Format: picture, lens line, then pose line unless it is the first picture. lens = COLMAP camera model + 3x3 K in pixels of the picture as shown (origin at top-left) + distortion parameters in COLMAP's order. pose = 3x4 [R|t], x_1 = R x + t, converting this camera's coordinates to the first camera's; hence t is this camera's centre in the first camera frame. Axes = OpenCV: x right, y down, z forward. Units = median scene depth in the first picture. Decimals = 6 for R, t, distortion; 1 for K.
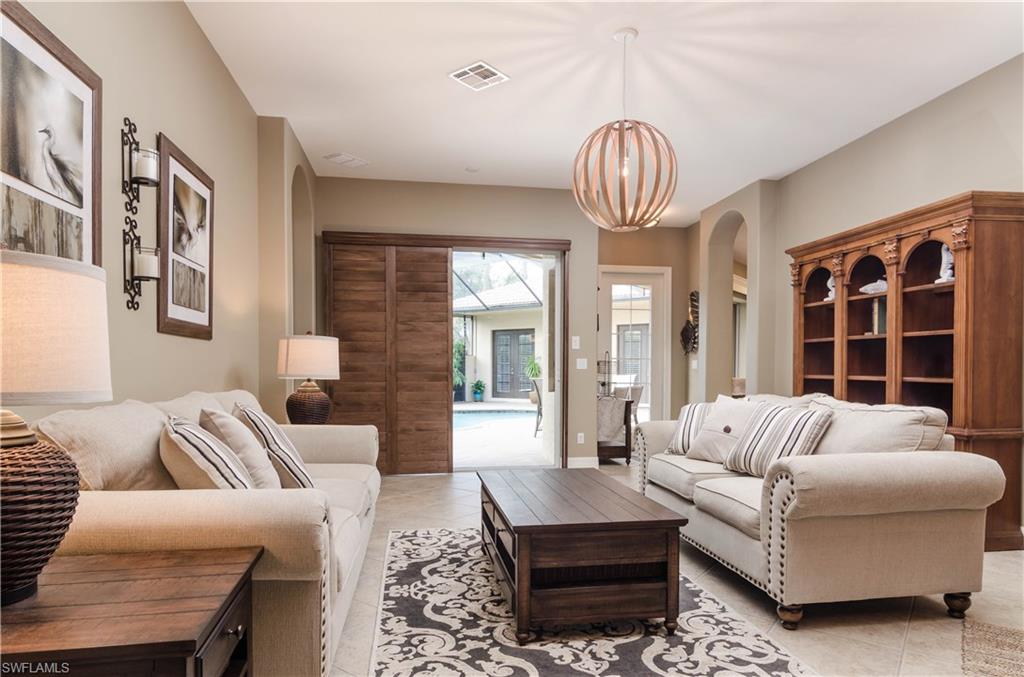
lens RADIAL K [[641.7, 0, 510.5], [0, 641.7, 349.6], [0, 0, 1]] dist [0.006907, 0.000016]
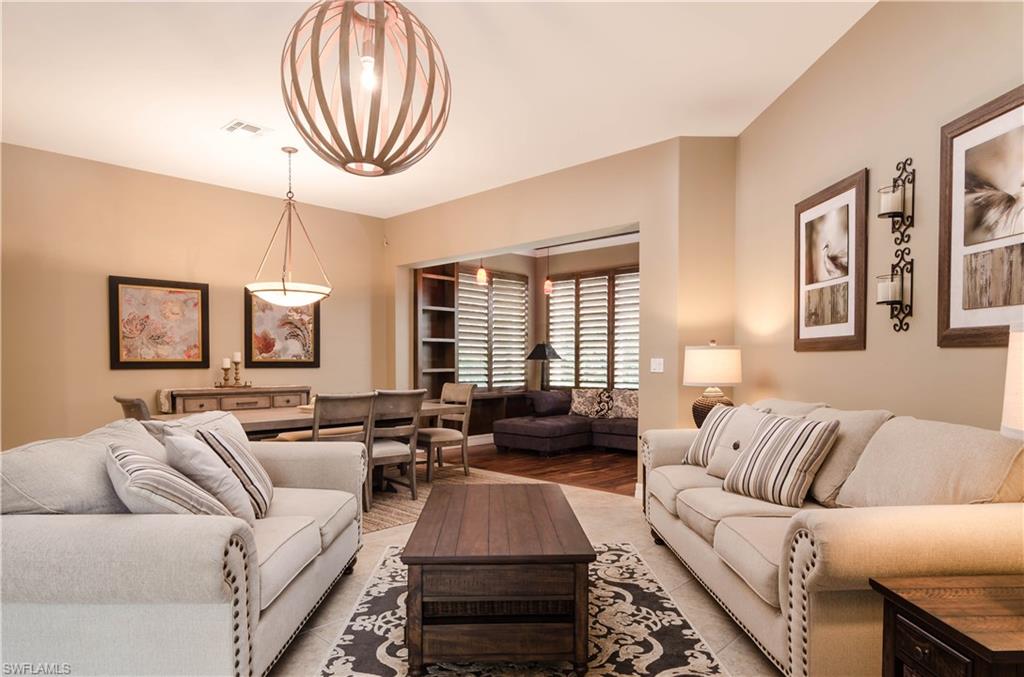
lens RADIAL K [[641.7, 0, 510.2], [0, 641.7, 345.3], [0, 0, 1]] dist [0.006907, 0.000016]
pose [[-0.991930, -0.003792, 0.126729, -0.061875], [-0.010157, 0.998717, -0.049619, 0.022277], [-0.126378, -0.050506, -0.990696, 2.098963]]
